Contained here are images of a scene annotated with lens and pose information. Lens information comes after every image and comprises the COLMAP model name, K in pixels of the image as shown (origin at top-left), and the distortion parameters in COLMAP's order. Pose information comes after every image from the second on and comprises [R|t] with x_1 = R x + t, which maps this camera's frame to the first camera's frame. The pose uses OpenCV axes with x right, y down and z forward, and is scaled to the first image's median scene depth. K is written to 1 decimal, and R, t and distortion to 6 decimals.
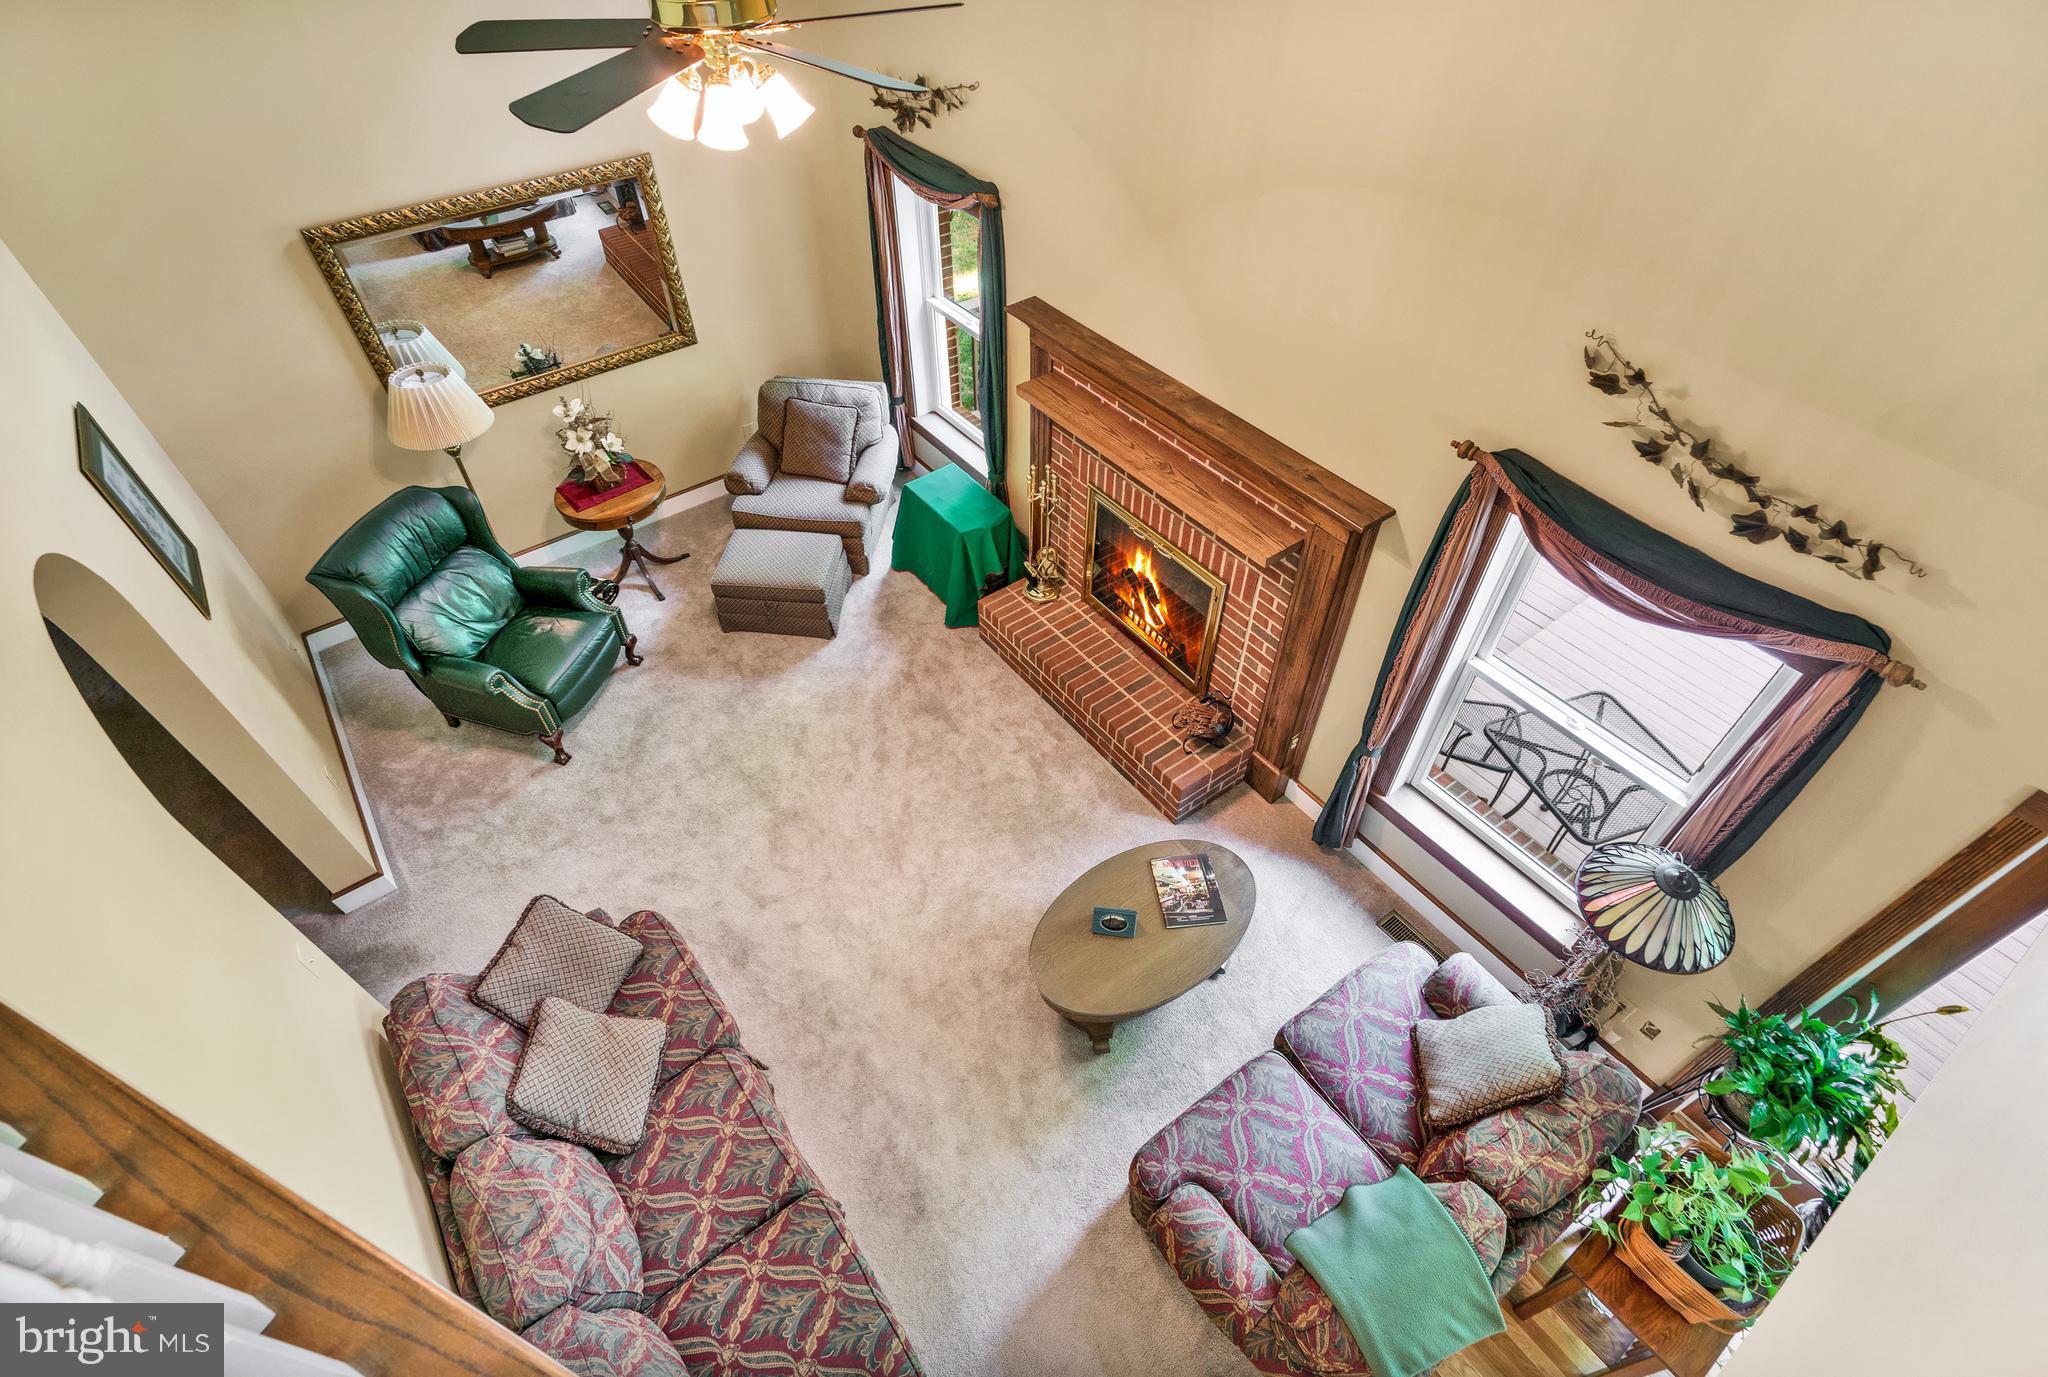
lens RADIAL K [[963.8, 0, 1017.0], [0, 963.8, 685.2], [0, 0, 1]] dist [0.002280, 0.000570]
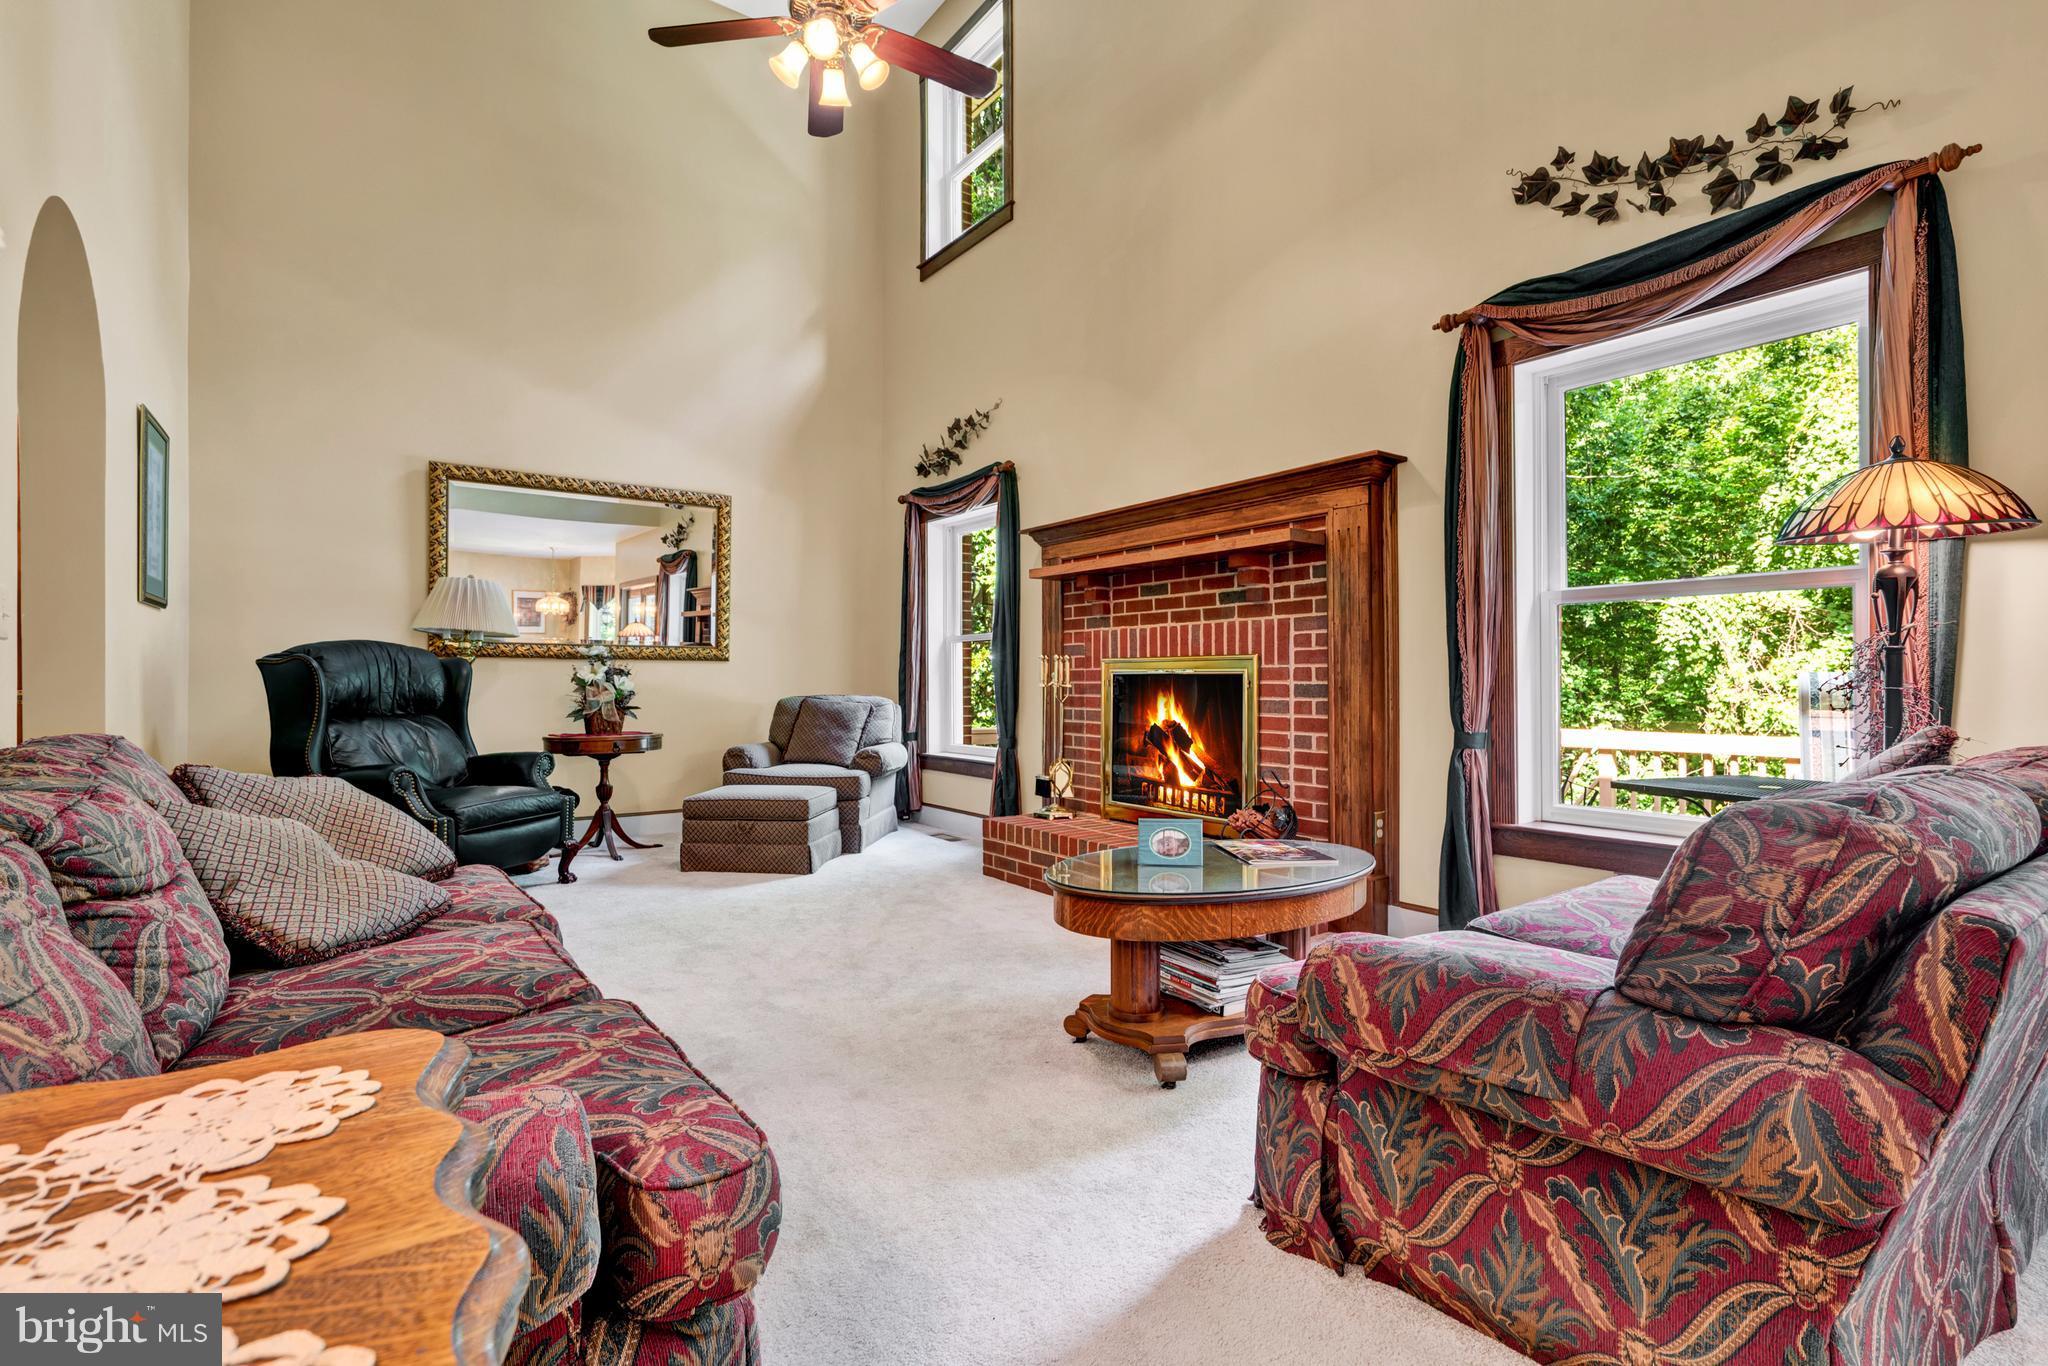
lens RADIAL K [[947.9, 0, 1024.8], [0, 947.9, 678.6], [0, 0, 1]] dist [-0.005045, 0.001328]
pose [[0.999973, 0.004841, -0.005554, 0.001570], [-0.007363, 0.684142, -0.729312, 0.523187], [0.000269, 0.729333, 0.684159, 0.370710]]
